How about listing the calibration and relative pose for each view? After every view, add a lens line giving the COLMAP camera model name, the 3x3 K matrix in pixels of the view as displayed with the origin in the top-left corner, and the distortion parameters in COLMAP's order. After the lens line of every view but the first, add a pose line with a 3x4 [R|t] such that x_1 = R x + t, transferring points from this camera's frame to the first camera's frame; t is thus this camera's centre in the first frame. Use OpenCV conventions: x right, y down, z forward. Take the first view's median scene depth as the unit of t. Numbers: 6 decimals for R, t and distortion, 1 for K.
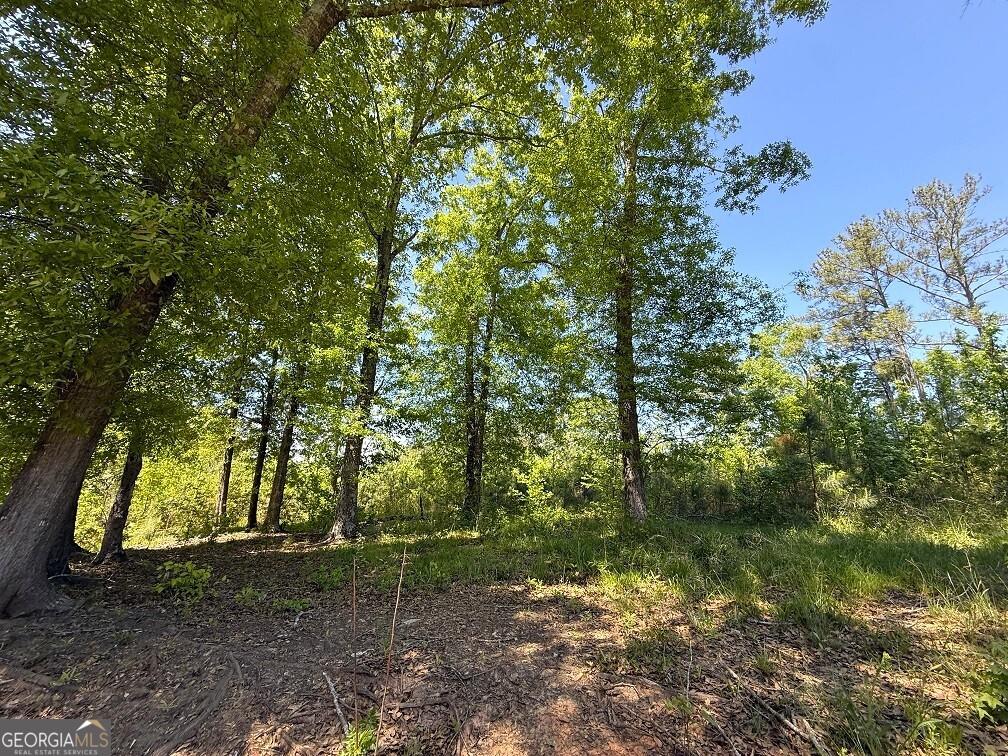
lens RADIAL K [[400.4, 0, 499.2], [0, 400.4, 376.7], [0, 0, 1]] dist [0.000270, -0.000153]
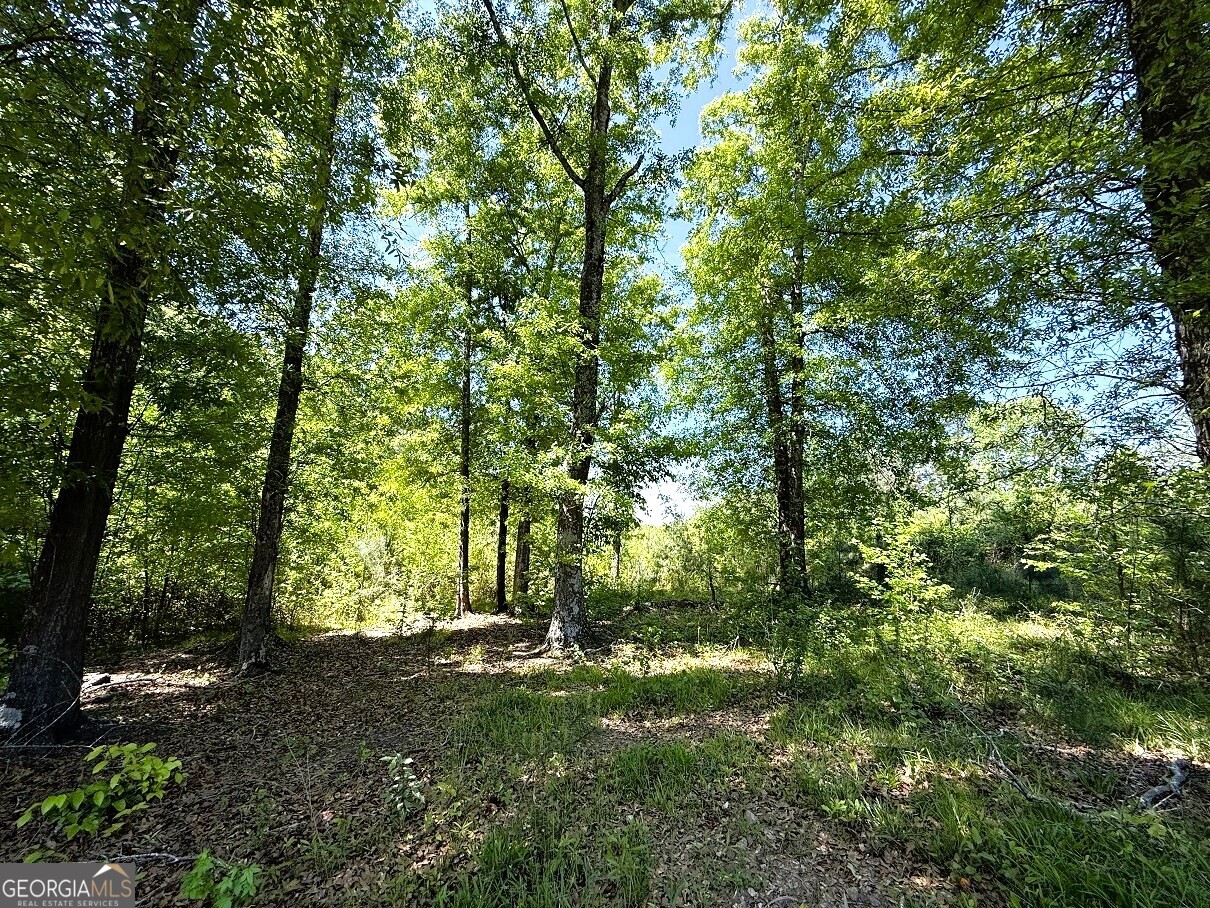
lens RADIAL K [[481.8, 0, 601.2], [0, 481.8, 453.6], [0, 0, 1]] dist [-0.000119, -0.000138]
pose [[0.880951, -0.090476, -0.464478, 0.057170], [0.129661, 0.990138, 0.053051, 0.062995], [0.455098, -0.106960, 0.883994, 0.388091]]
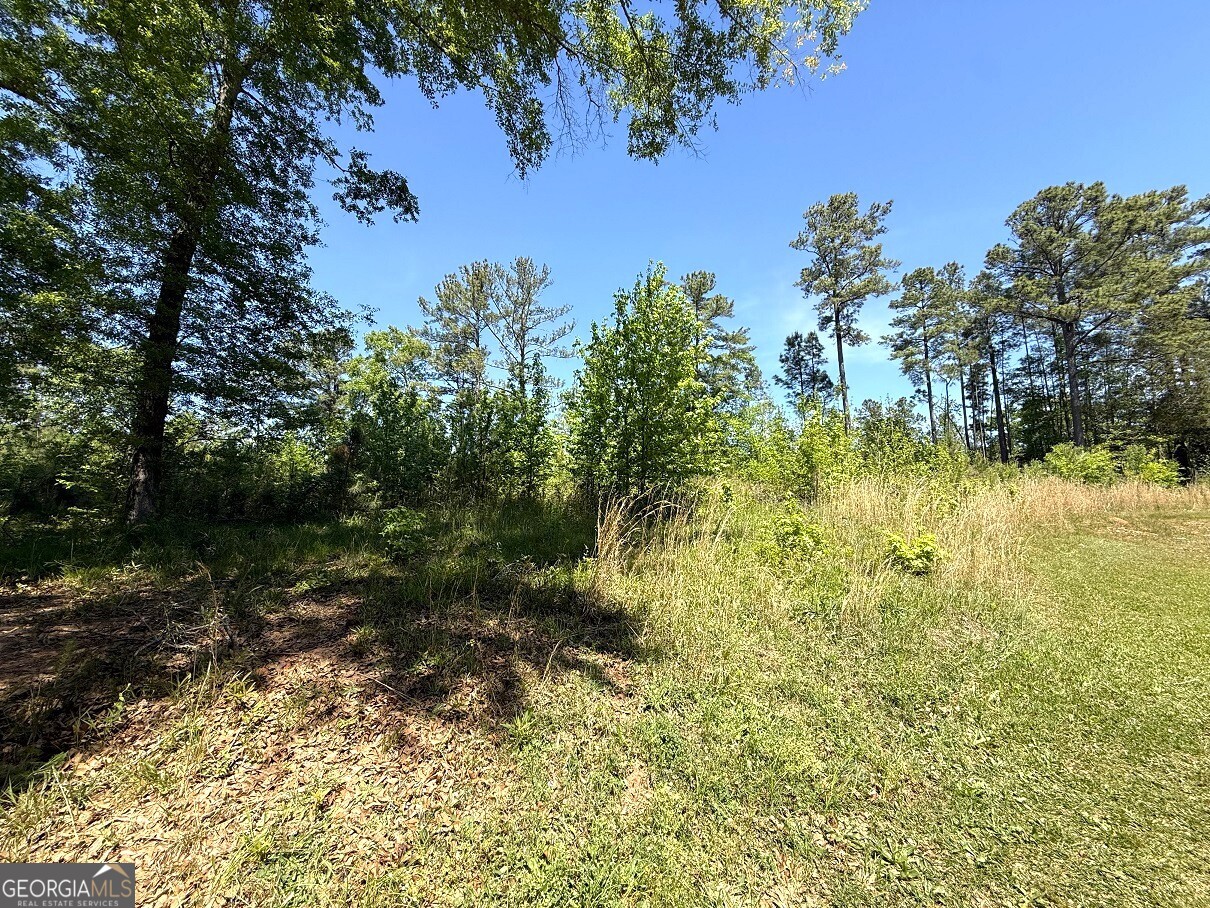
lens RADIAL K [[481.8, 0, 601.2], [0, 481.8, 453.6], [0, 0, 1]] dist [-0.000119, -0.000138]
pose [[0.514125, 0.090790, 0.852896, -0.046106], [-0.247149, 0.967887, 0.045951, -0.076426], [-0.821336, -0.234417, 0.520054, -0.300105]]
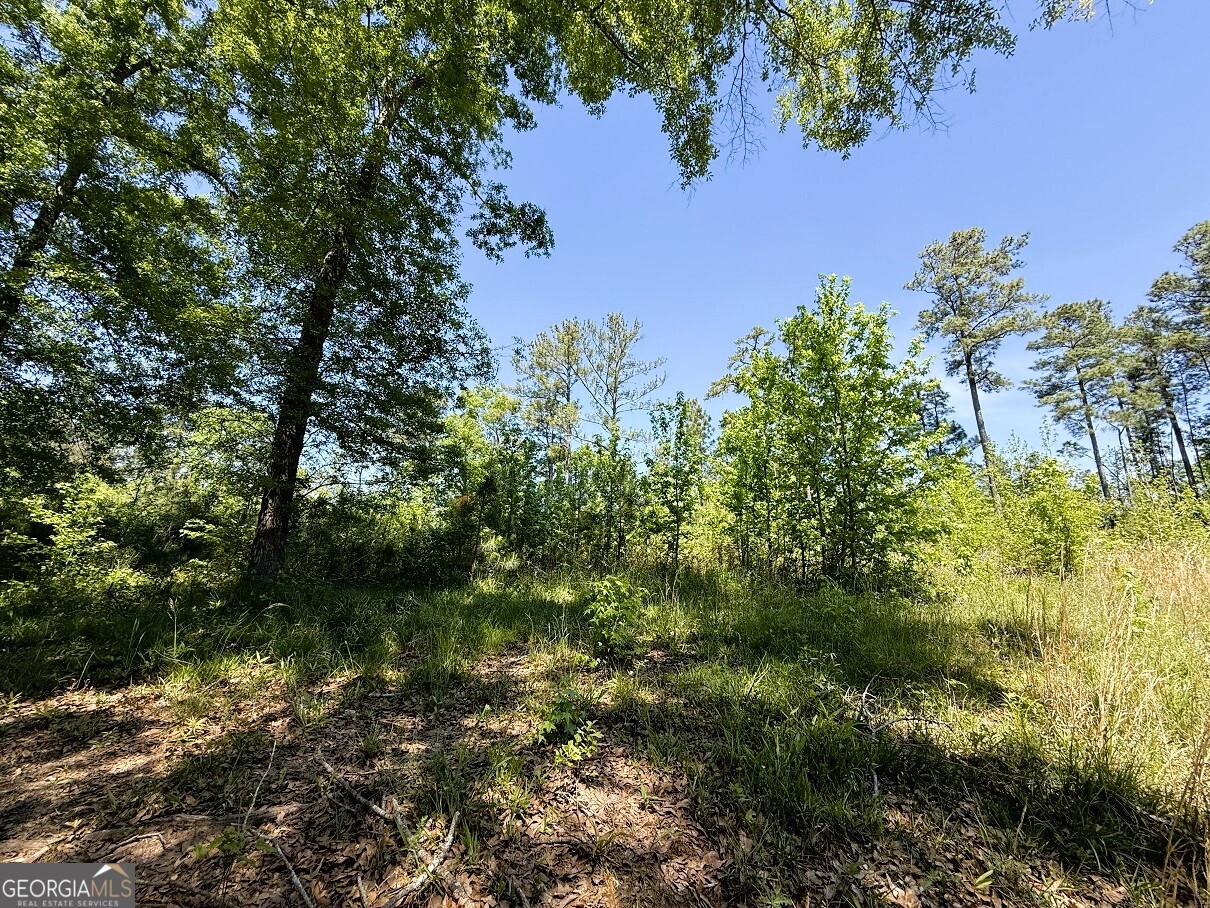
lens RADIAL K [[481.8, 0, 601.2], [0, 481.8, 453.6], [0, 0, 1]] dist [-0.000119, -0.000138]
pose [[0.622634, 0.192101, 0.758567, 0.017489], [-0.250612, 0.967291, -0.039256, 0.009202], [-0.741297, -0.165664, 0.650411, 0.018100]]
